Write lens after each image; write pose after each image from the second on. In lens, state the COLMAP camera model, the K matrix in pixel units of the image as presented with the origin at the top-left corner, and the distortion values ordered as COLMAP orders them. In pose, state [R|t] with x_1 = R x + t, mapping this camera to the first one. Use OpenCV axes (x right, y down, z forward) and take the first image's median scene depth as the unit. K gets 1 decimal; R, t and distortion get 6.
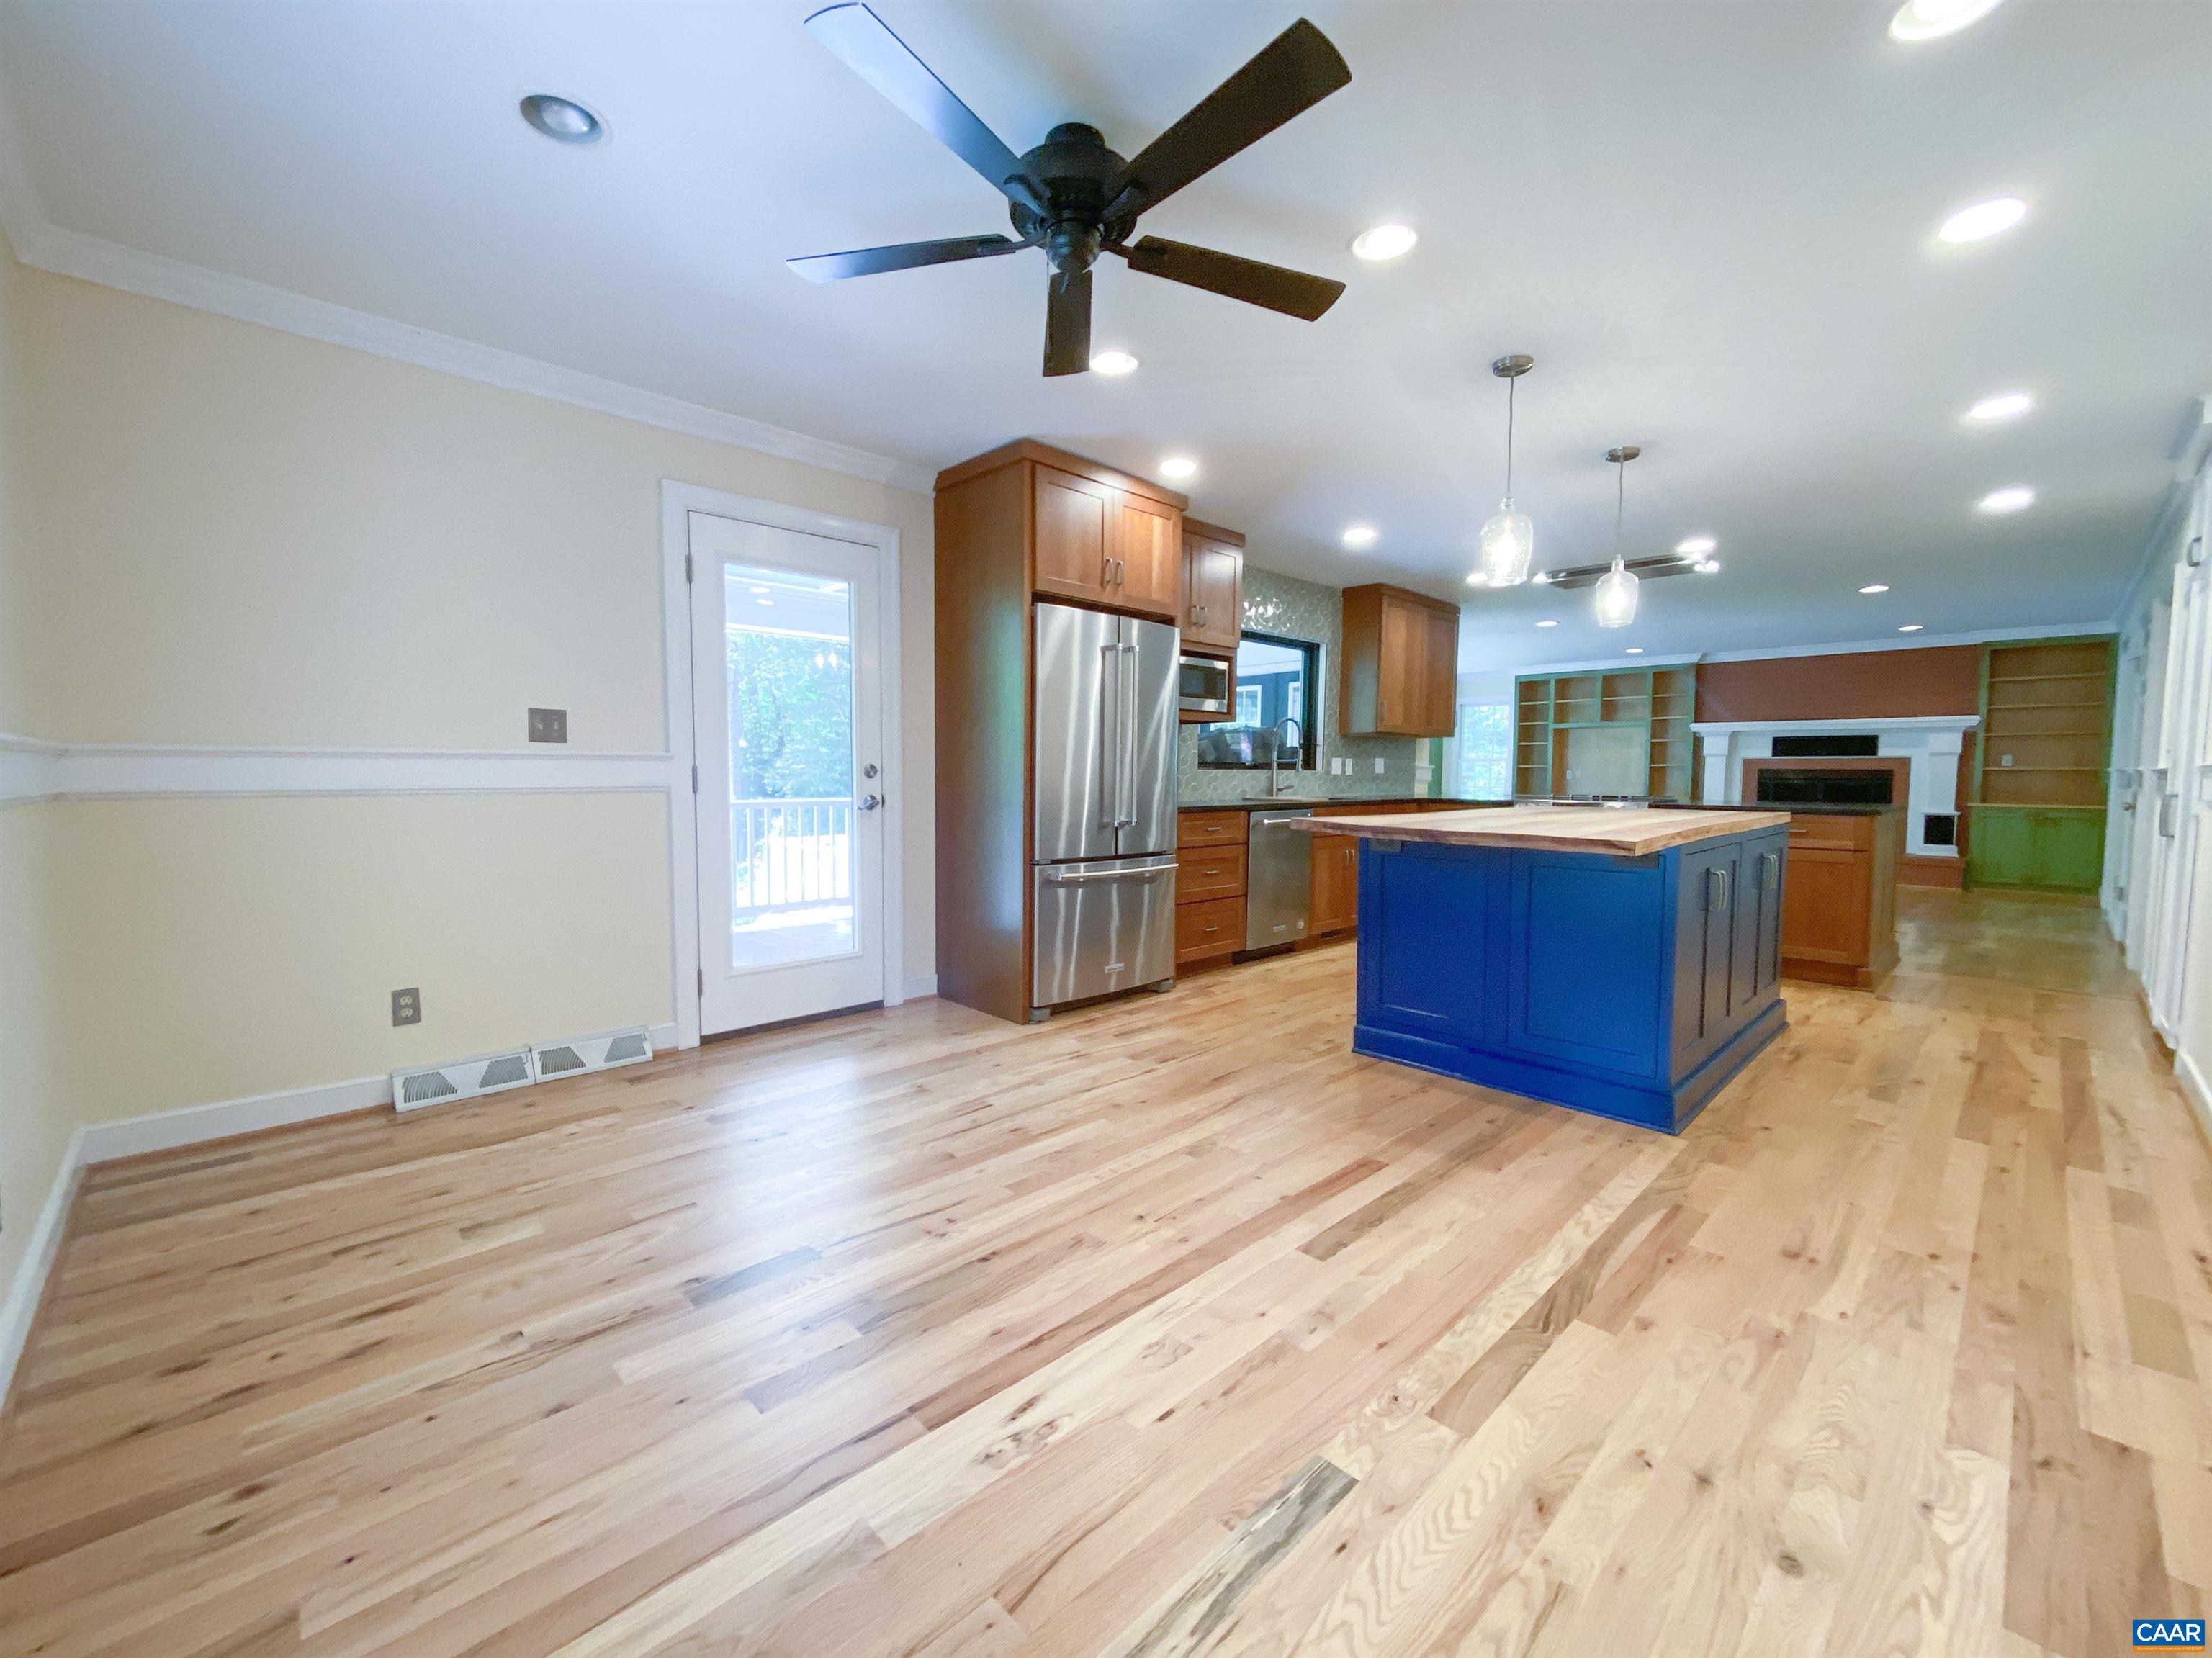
lens RADIAL K [[901.6, 0, 1093.7], [0, 901.6, 830.7], [0, 0, 1]] dist [0.013593, -0.009179]
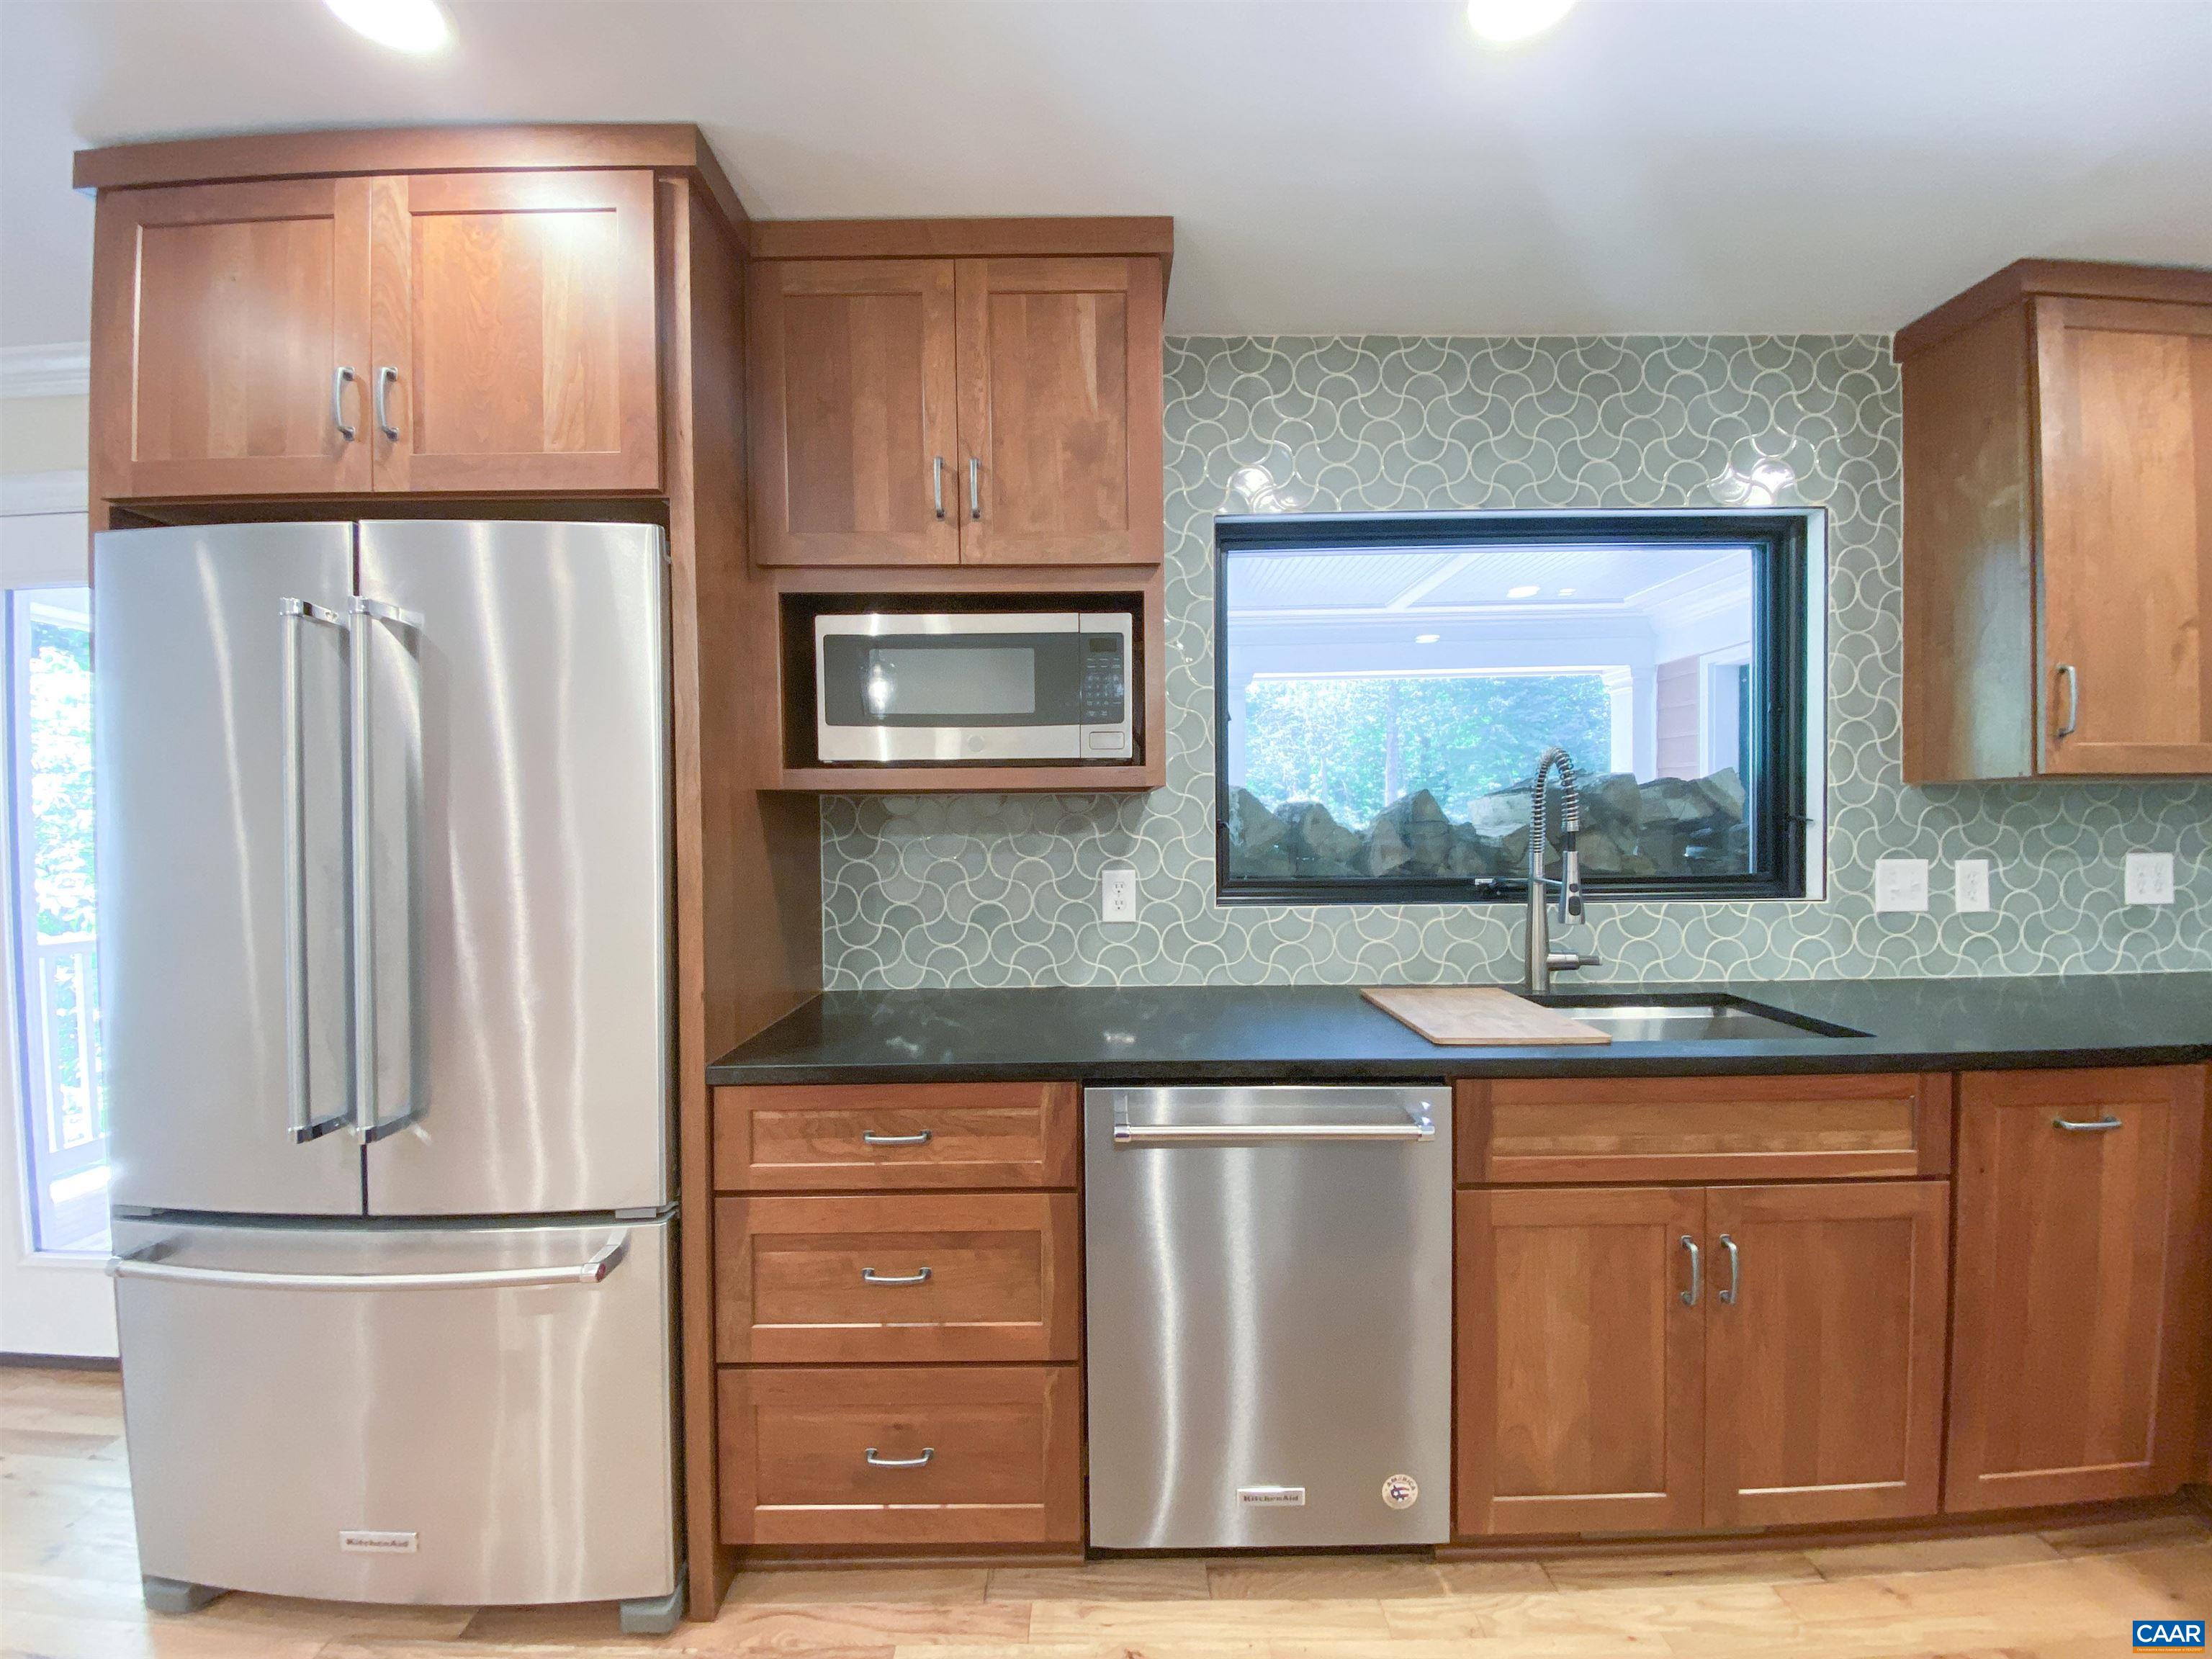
lens RADIAL K [[901.7, 0, 1093.7], [0, 901.7, 831.2], [0, 0, 1]] dist [0.013593, -0.009179]
pose [[0.723949, -0.003076, -0.689846, 0.447449], [-0.031028, 0.998833, -0.037016, -0.110482], [0.689155, 0.048203, 0.723009, 0.904129]]
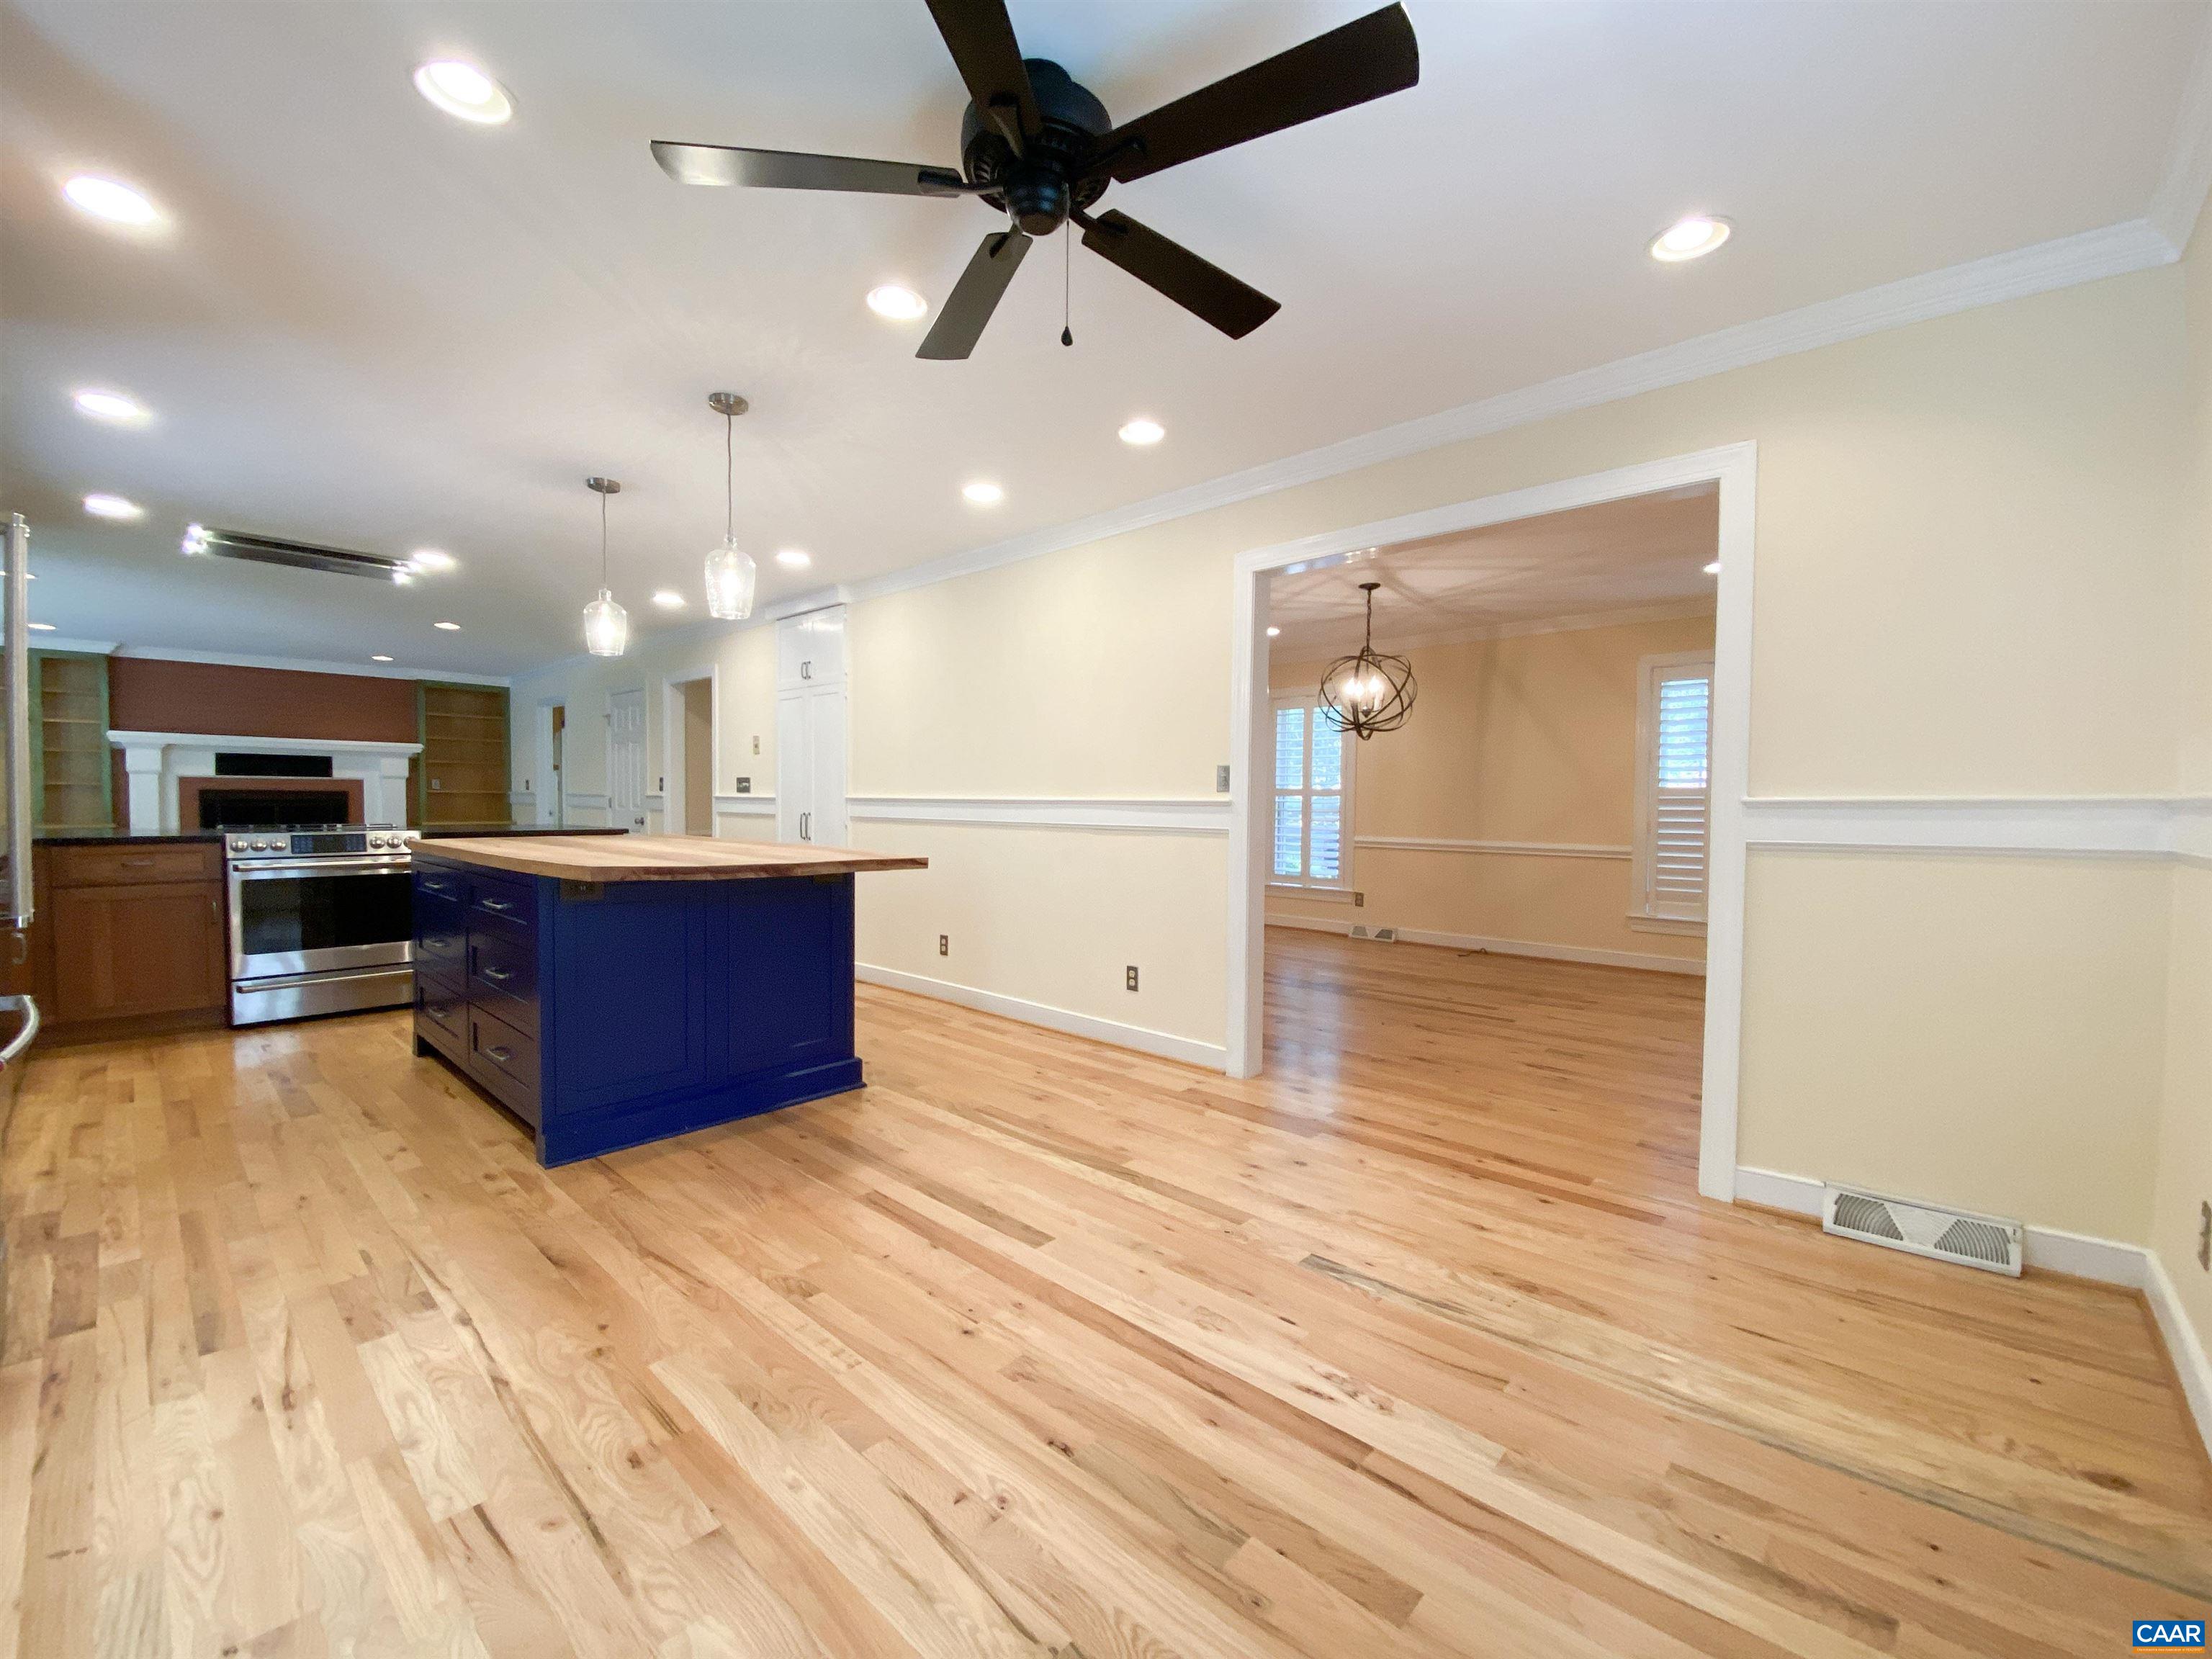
lens RADIAL K [[895.8, 0, 1106.0], [0, 895.8, 829.5], [0, 0, 1]] dist [0.013241, -0.018517]
pose [[-0.070183, -0.036461, 0.996868, -0.407505], [0.055780, 0.997625, 0.040415, -0.037364], [-0.995973, 0.058442, -0.067983, 0.467938]]
